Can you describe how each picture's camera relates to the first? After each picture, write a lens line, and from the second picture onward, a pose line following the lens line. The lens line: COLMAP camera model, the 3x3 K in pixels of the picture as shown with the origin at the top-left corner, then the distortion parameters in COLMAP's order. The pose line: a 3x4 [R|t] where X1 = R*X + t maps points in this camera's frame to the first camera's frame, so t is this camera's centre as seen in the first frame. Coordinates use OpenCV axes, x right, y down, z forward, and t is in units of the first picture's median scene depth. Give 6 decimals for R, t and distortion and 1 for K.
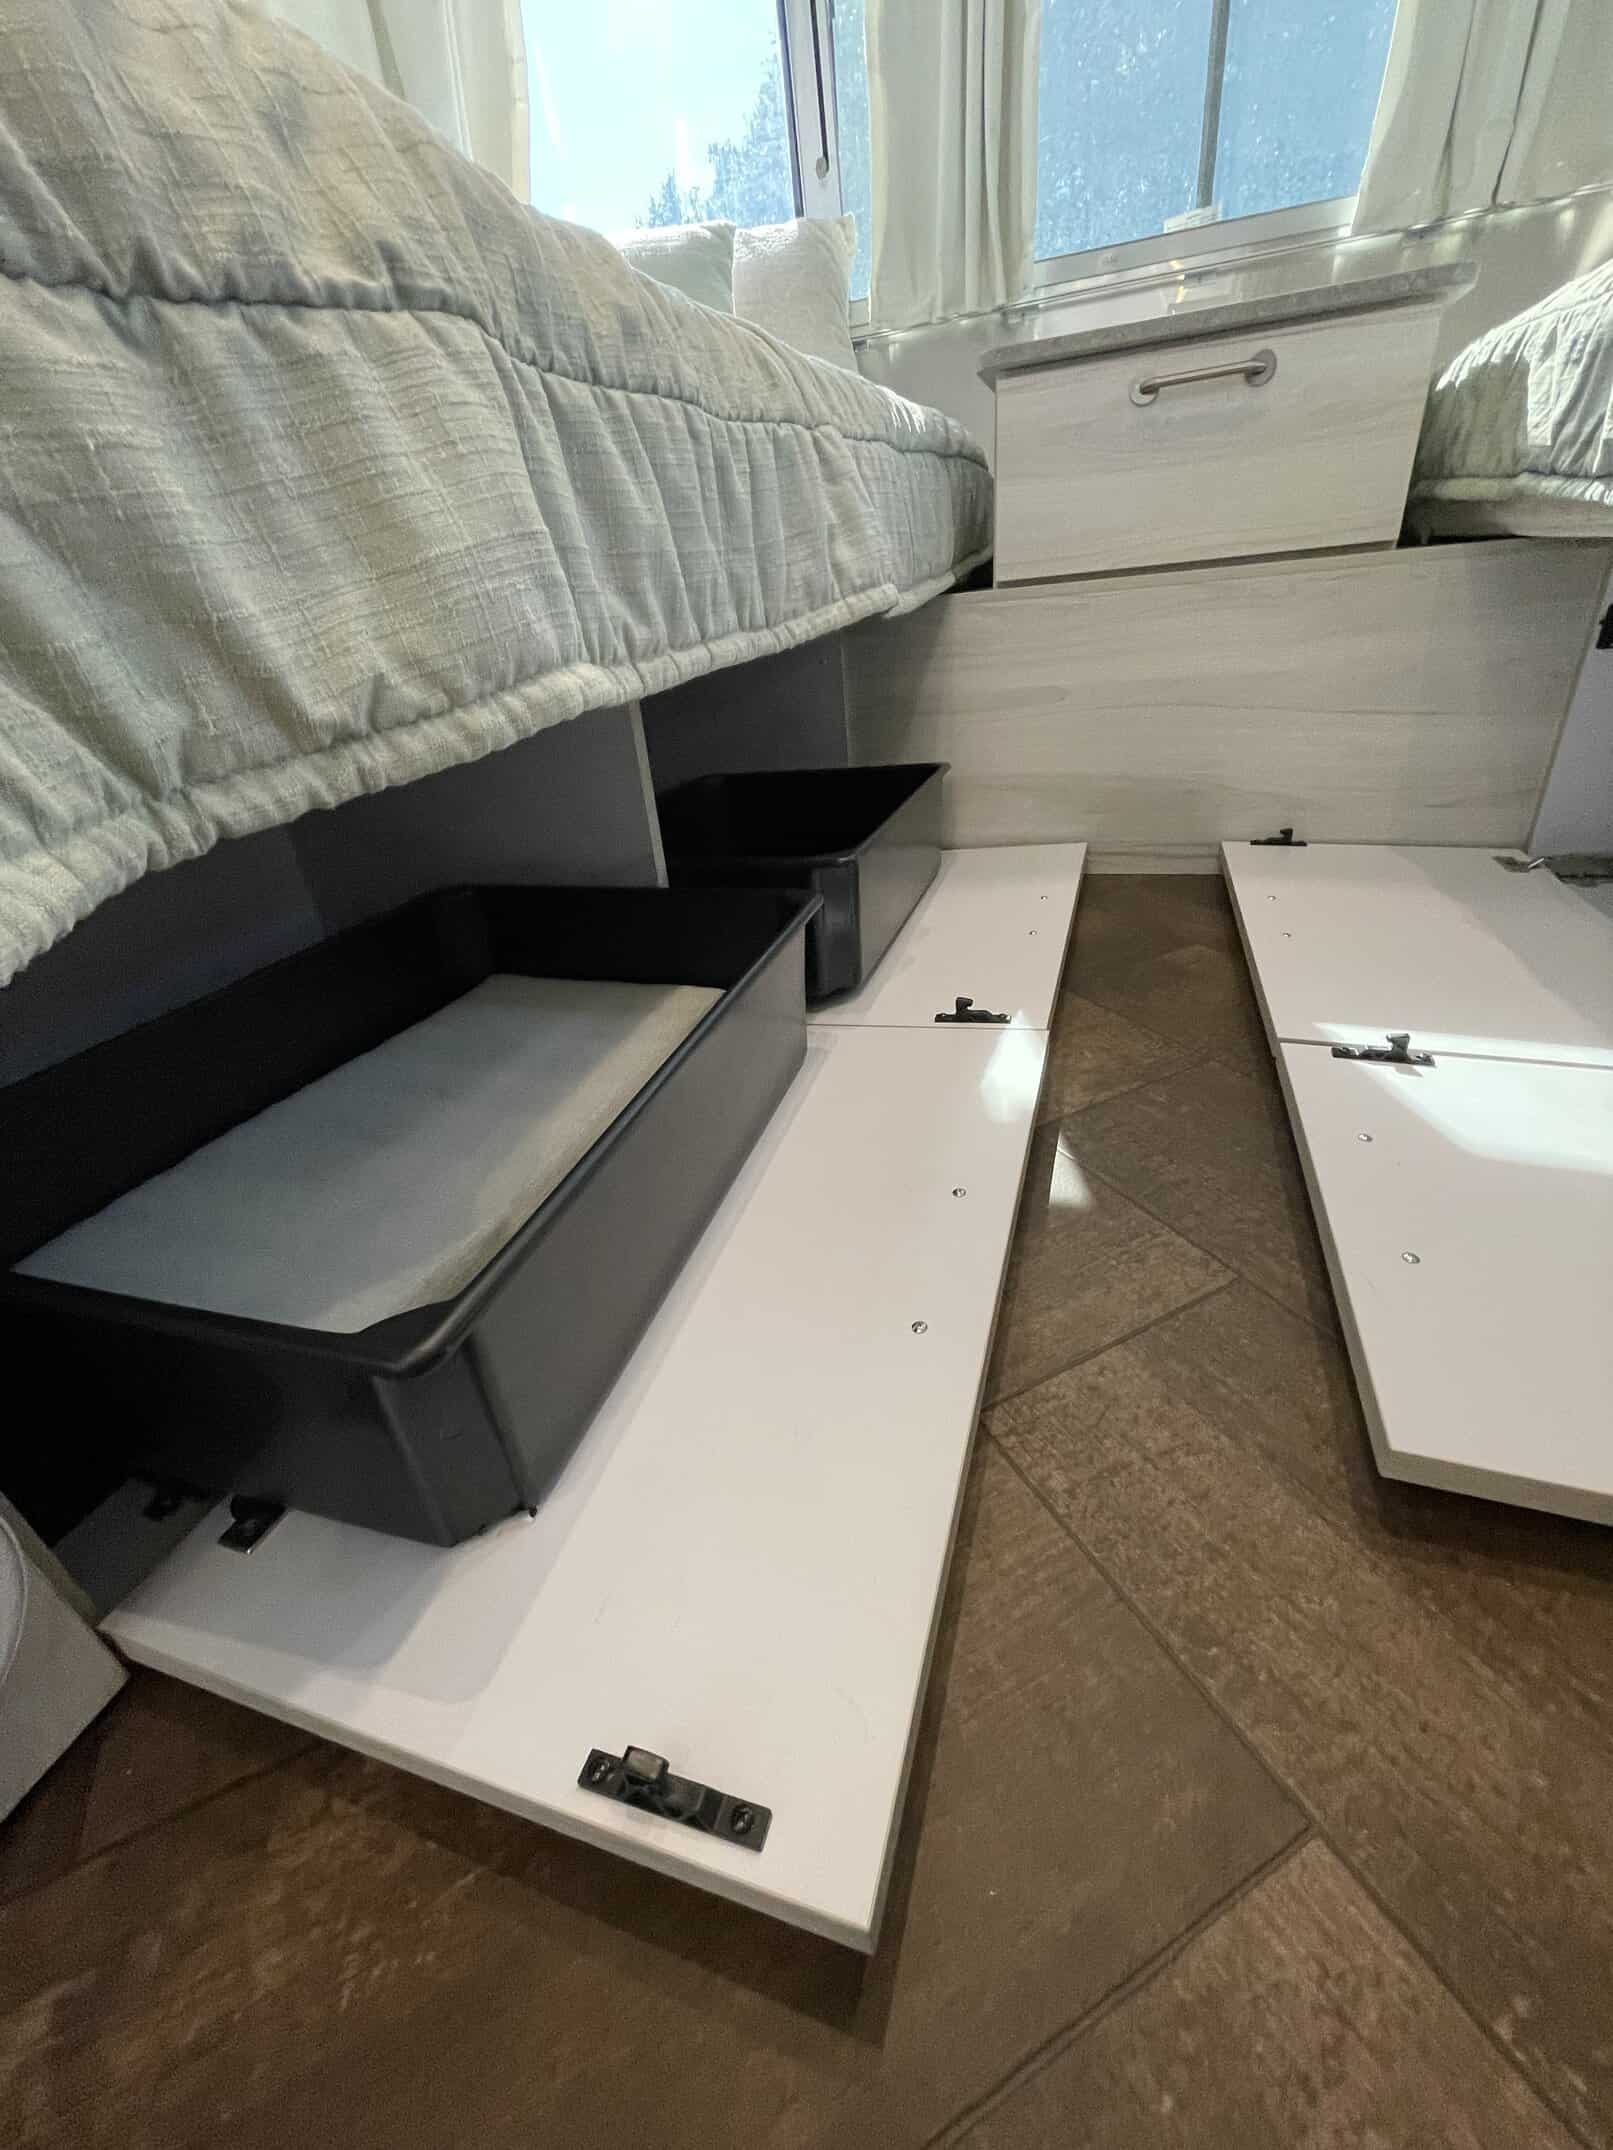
lens RADIAL K [[861.3, 0, 810.7], [0, 861.3, 1073.1], [0, 0, 1]] dist [-0.007586, 0.000734]
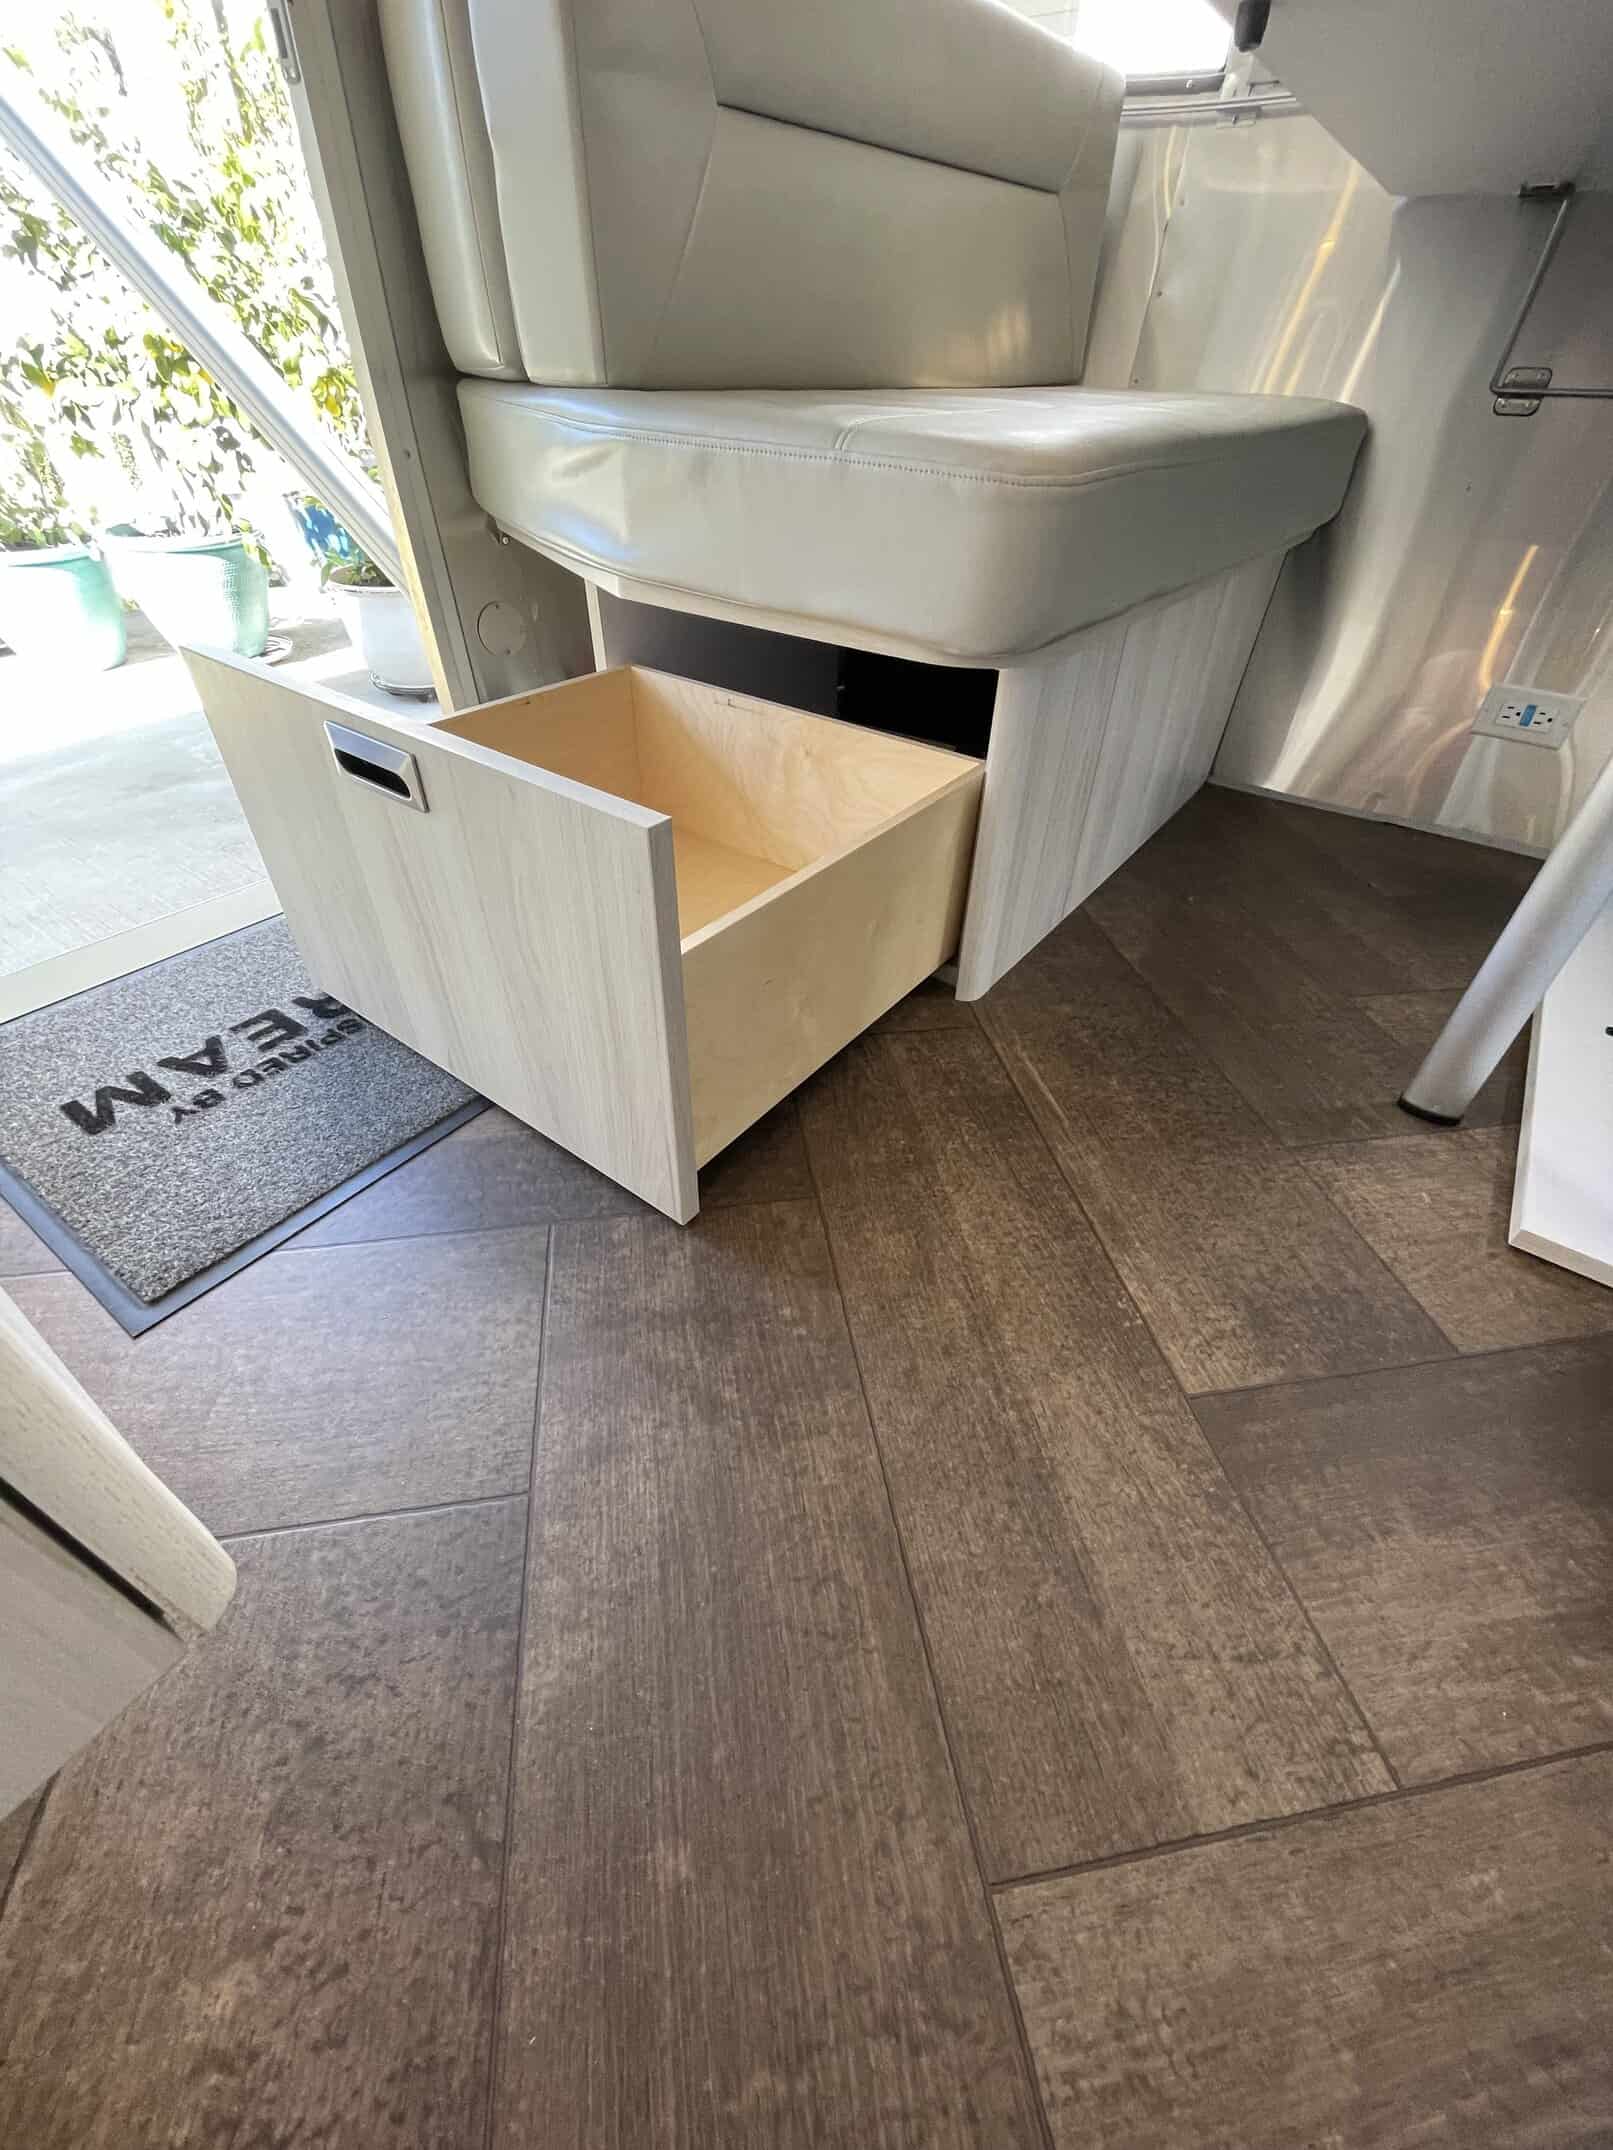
lens RADIAL K [[861.3, 0, 809.9], [0, 861.3, 1074.5], [0, 0, 1]] dist [-0.007586, 0.000734]
pose [[-0.955468, -0.127574, 0.266092, 0.678607], [0.194865, 0.404388, 0.893587, -0.849986], [-0.221603, 0.905646, -0.361521, 0.859101]]
